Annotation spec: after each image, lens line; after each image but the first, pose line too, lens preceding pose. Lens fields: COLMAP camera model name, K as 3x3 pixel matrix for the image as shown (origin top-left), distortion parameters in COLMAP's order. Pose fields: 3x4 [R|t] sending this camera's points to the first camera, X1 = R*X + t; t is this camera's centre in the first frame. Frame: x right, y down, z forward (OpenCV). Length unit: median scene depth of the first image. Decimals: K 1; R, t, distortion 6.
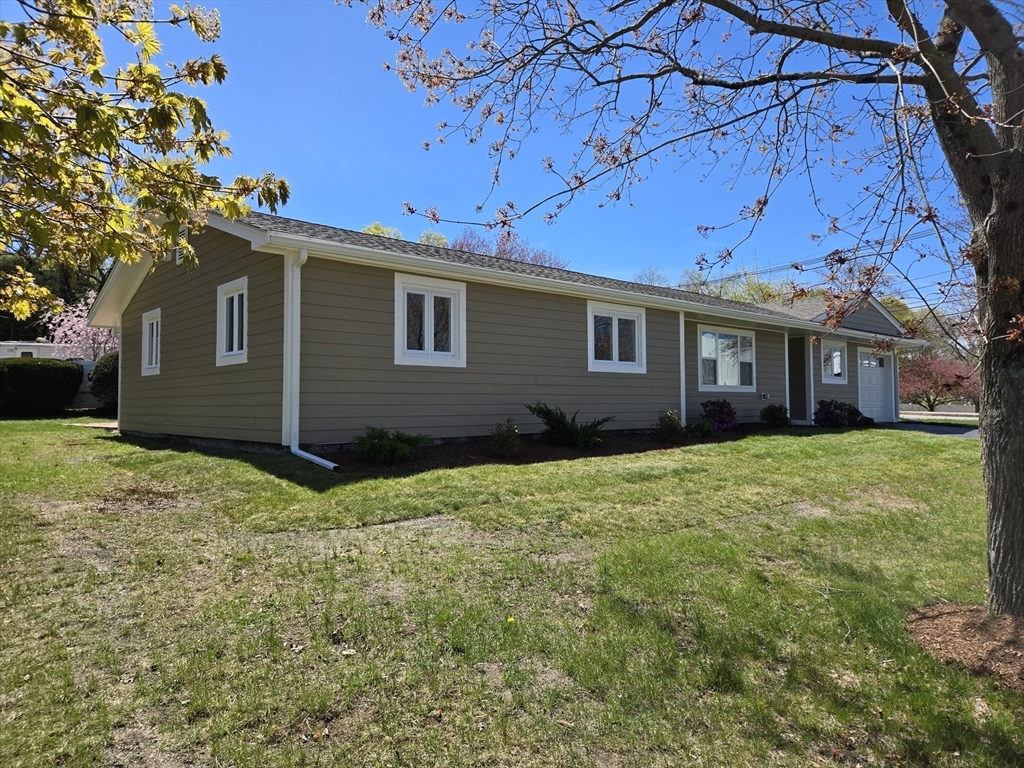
lens RADIAL K [[665.7, 0, 514.7], [0, 665.7, 384.4], [0, 0, 1]] dist [-0.002061, -0.005647]
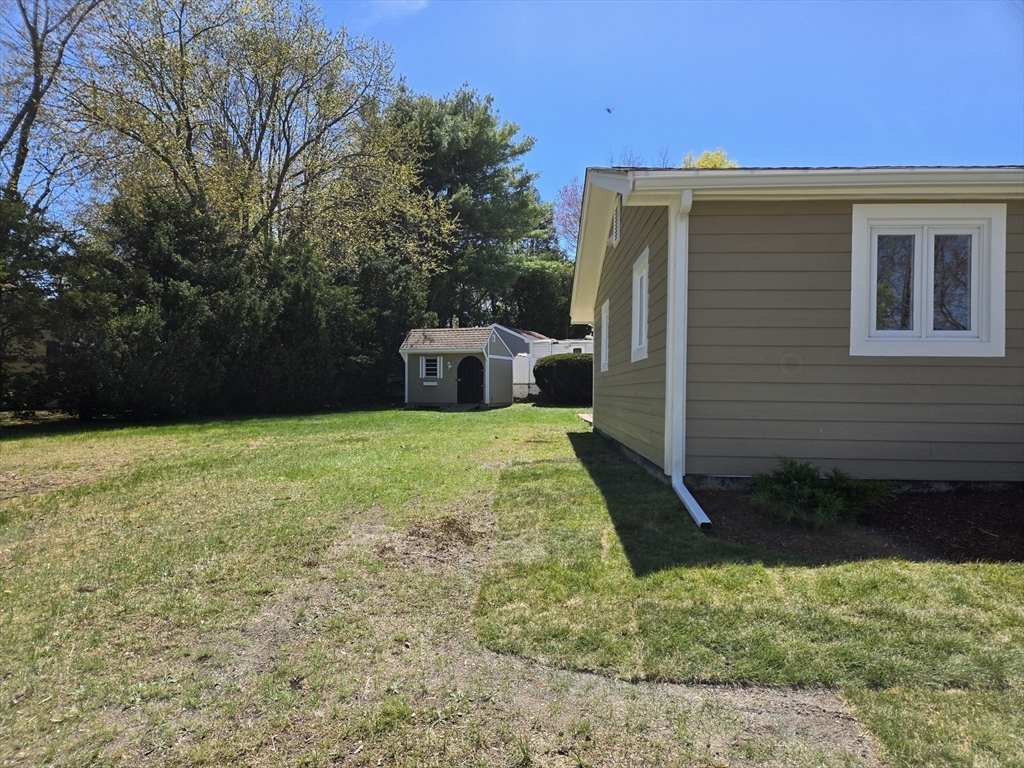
lens RADIAL K [[665.7, 0, 512.5], [0, 665.7, 380.4], [0, 0, 1]] dist [-0.002061, -0.005647]
pose [[0.696134, 0.001465, -0.717911, 0.040460], [0.007208, 0.999933, 0.009029, -0.014000], [0.717876, -0.011460, 0.696077, 0.339040]]
